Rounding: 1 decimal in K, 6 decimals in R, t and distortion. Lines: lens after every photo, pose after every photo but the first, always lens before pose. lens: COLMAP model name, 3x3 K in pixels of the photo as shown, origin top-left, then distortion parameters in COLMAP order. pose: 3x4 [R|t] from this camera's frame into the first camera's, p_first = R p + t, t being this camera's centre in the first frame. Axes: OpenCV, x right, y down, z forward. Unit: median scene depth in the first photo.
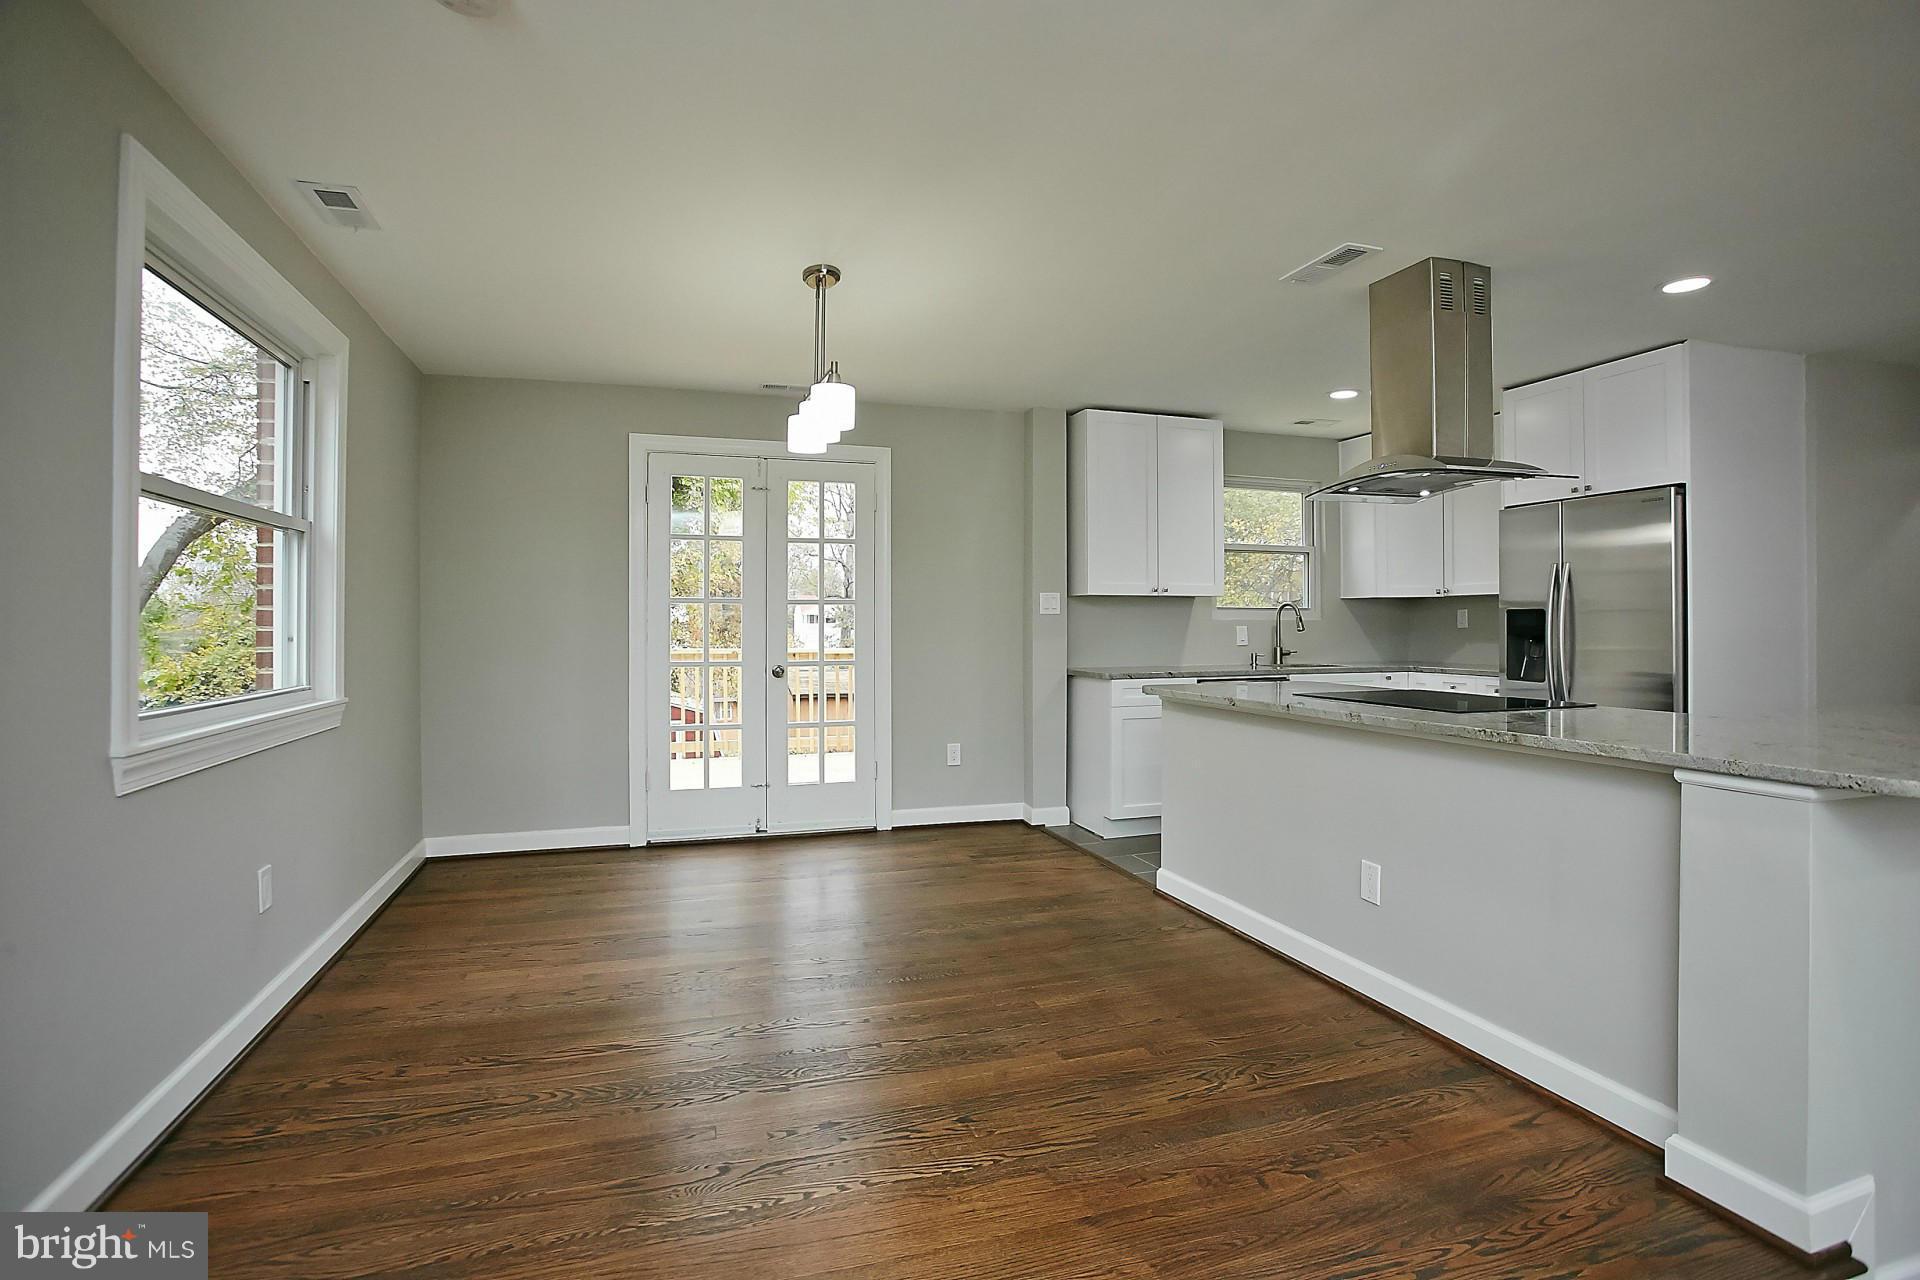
lens RADIAL K [[927.6, 0, 967.9], [0, 927.6, 619.4], [0, 0, 1]] dist [-0.067190, 0.027559]
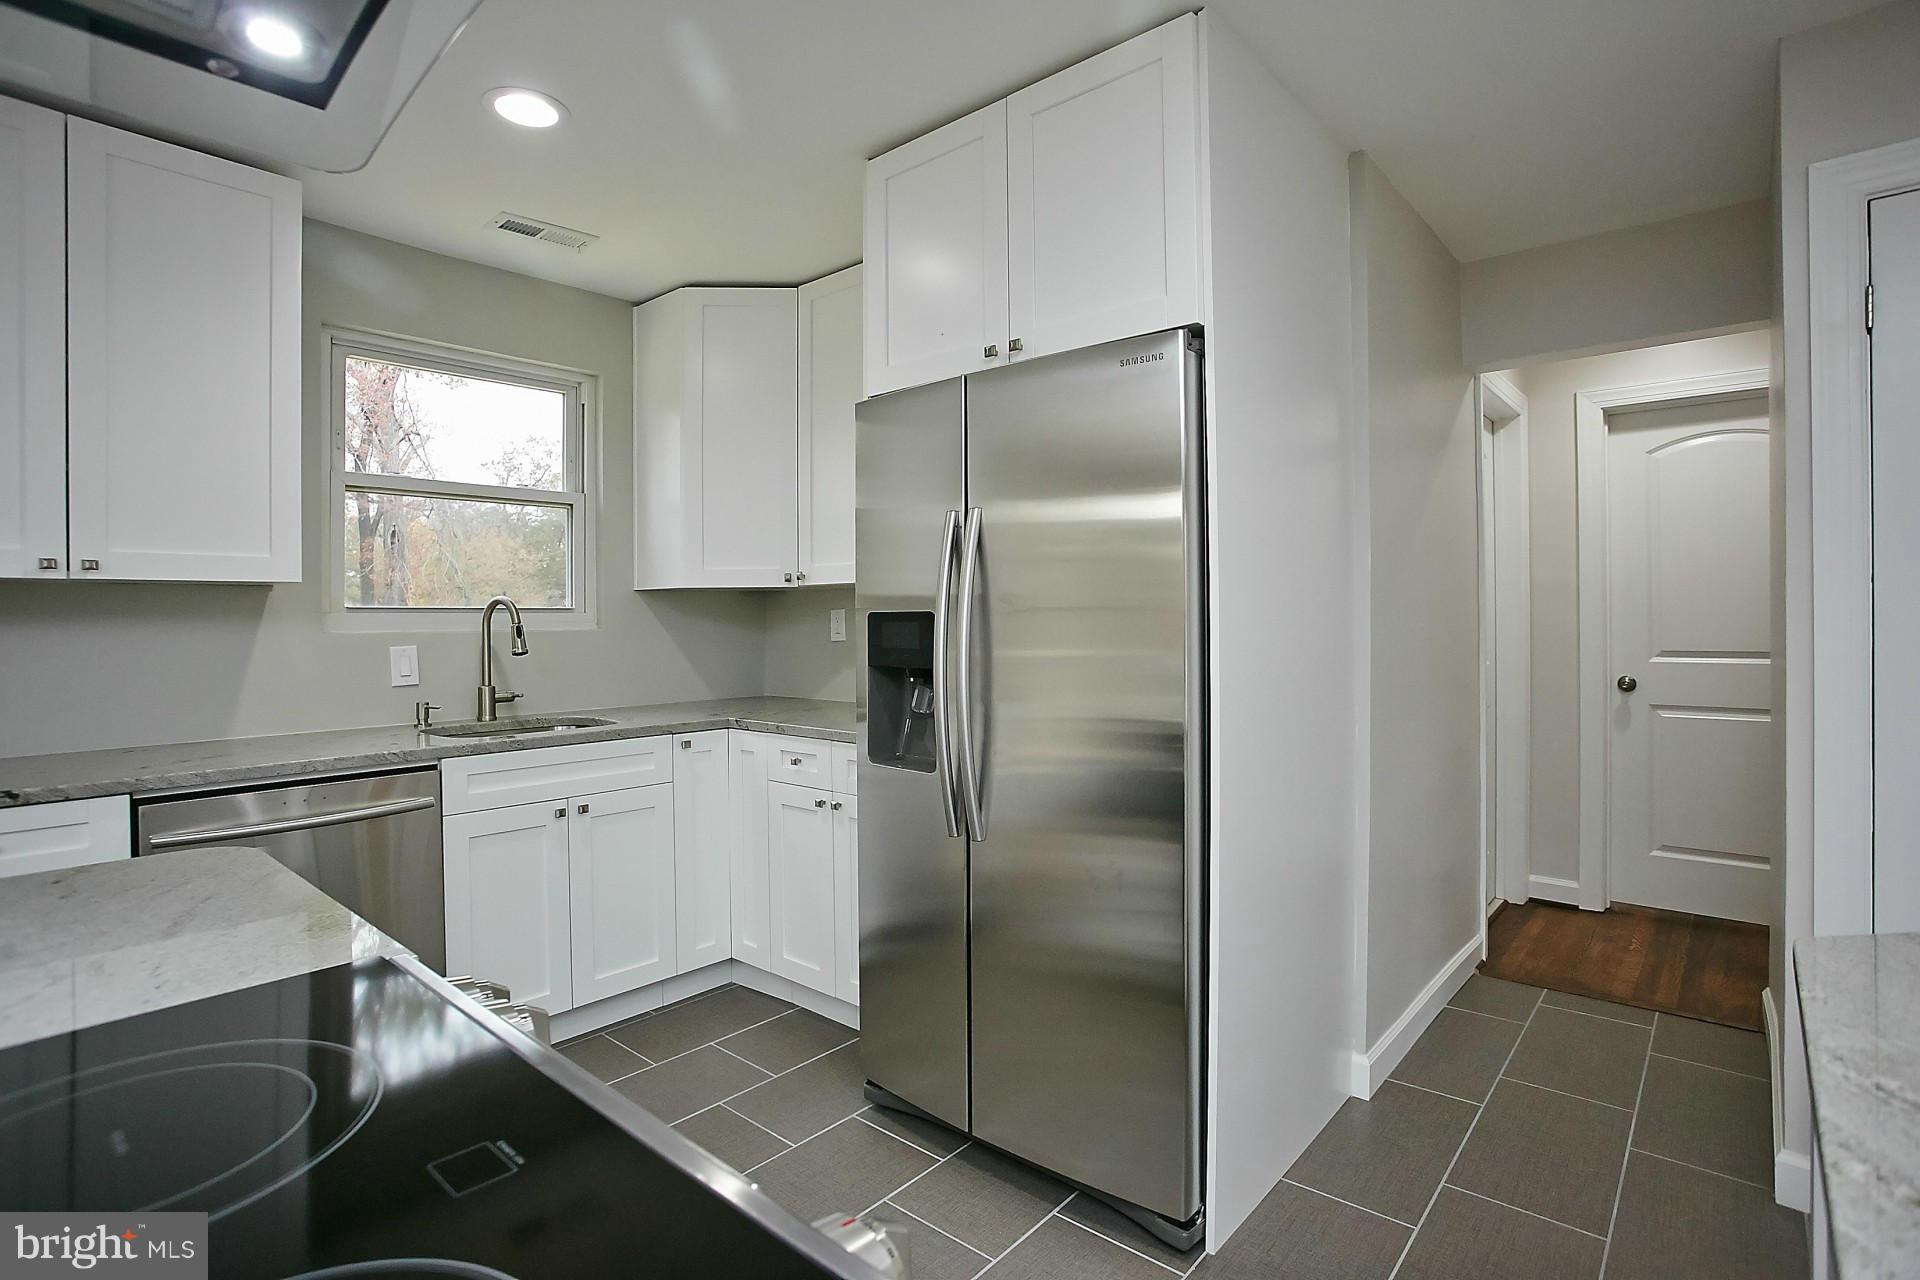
lens RADIAL K [[927.6, 0, 967.9], [0, 927.6, 619.4], [0, 0, 1]] dist [-0.067190, 0.027559]
pose [[0.859072, -0.008050, 0.511791, 0.386903], [0.005190, 0.999962, 0.007015, -0.010395], [-0.511828, -0.003370, 0.859082, 0.554524]]
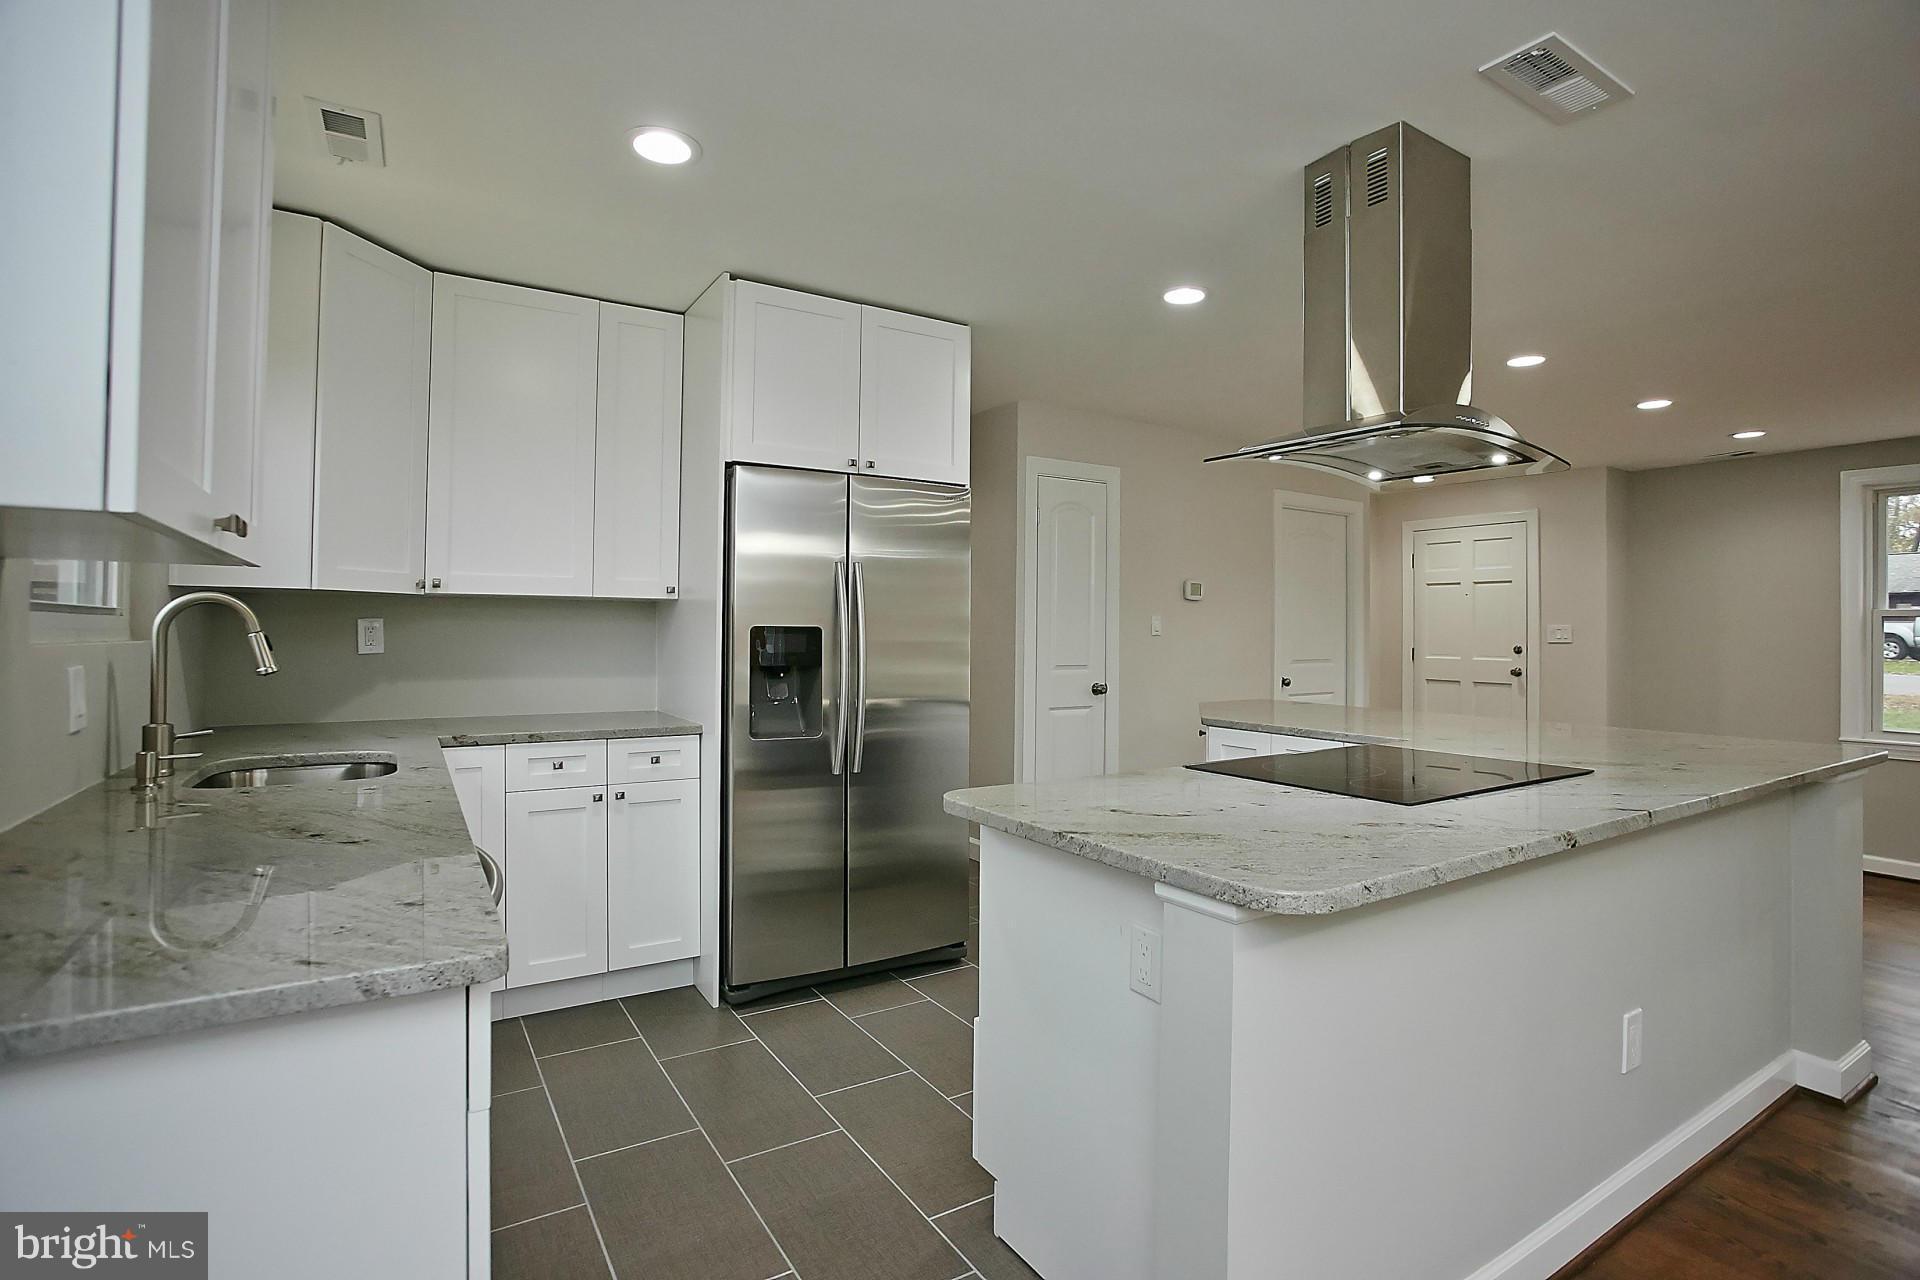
lens RADIAL K [[927.6, 0, 967.9], [0, 927.6, 619.4], [0, 0, 1]] dist [-0.067190, 0.027559]
pose [[-0.238442, 0.010571, 0.971099, -0.058963], [-0.011108, 0.999846, -0.013611, -0.008849], [-0.971093, -0.014033, -0.238288, 1.000956]]
